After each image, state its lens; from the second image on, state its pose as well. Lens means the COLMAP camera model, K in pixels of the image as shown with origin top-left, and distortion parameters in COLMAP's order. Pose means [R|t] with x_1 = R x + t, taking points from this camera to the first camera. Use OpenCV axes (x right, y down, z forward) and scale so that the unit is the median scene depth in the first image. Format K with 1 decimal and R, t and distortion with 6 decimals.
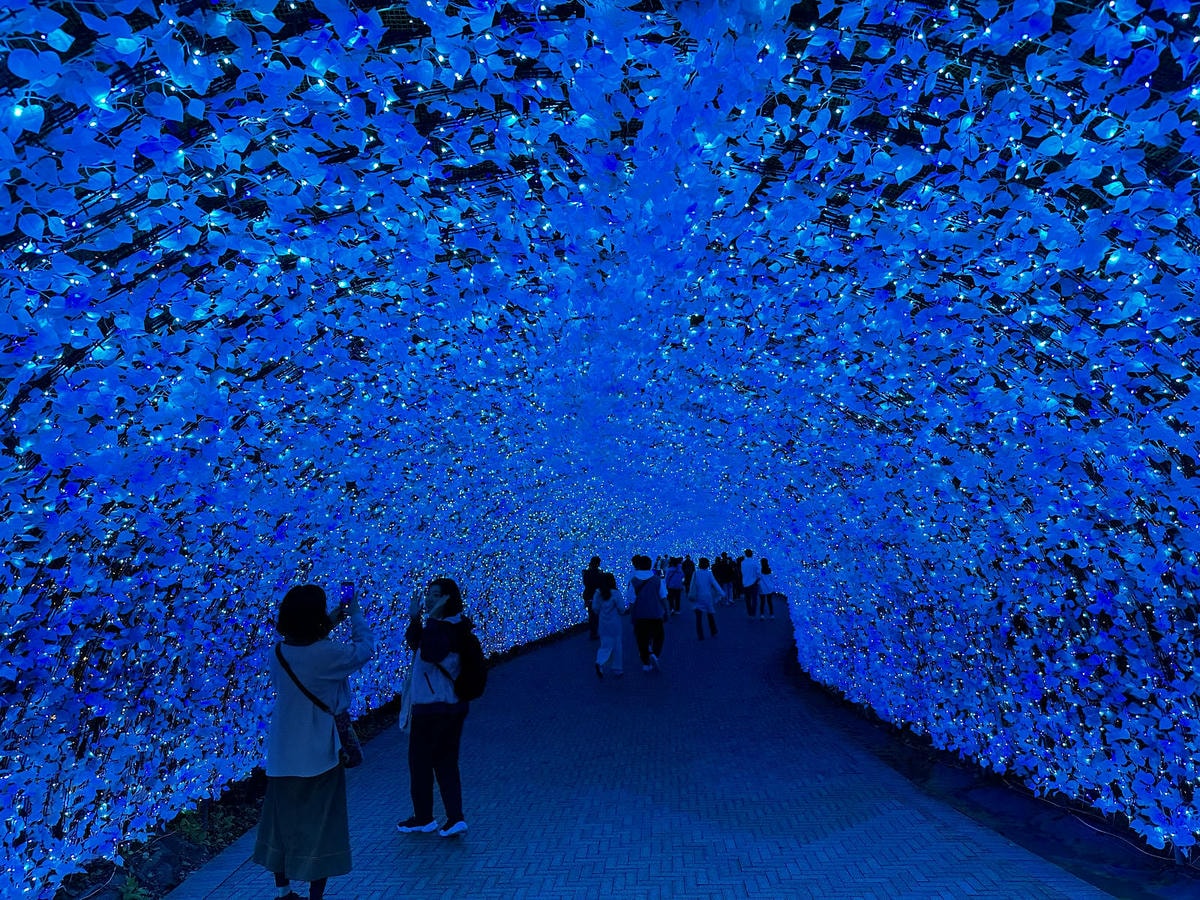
lens RADIAL K [[845.1, 0, 600.6], [0, 845.1, 452.4], [0, 0, 1]] dist [0.013842, -0.033023]
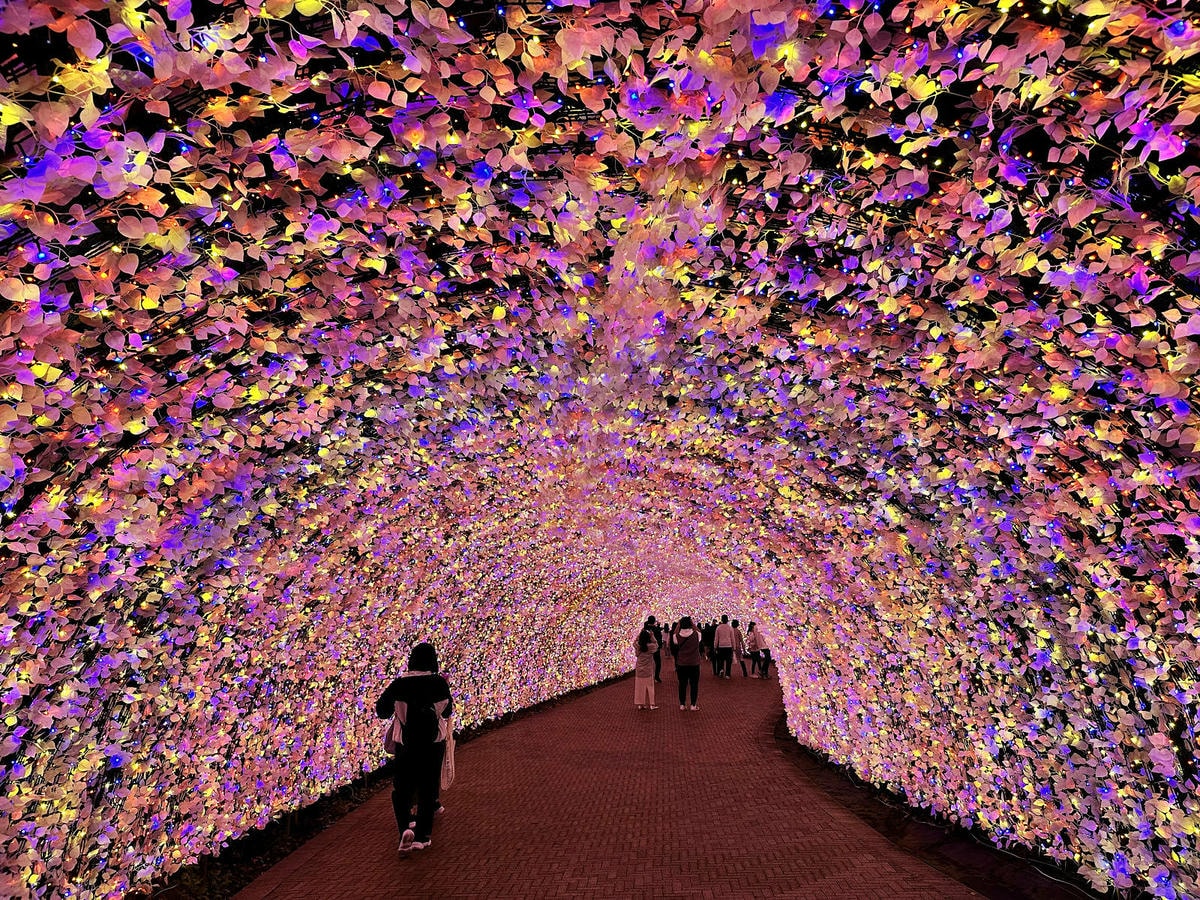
lens RADIAL K [[845.1, 0, 602.2], [0, 845.1, 439.0], [0, 0, 1]] dist [0.013842, -0.033023]
pose [[0.999984, 0.002357, 0.005175, 0.017534], [-0.001880, 0.995904, -0.090400, -0.006801], [-0.005367, 0.090389, 0.995892, -0.117079]]
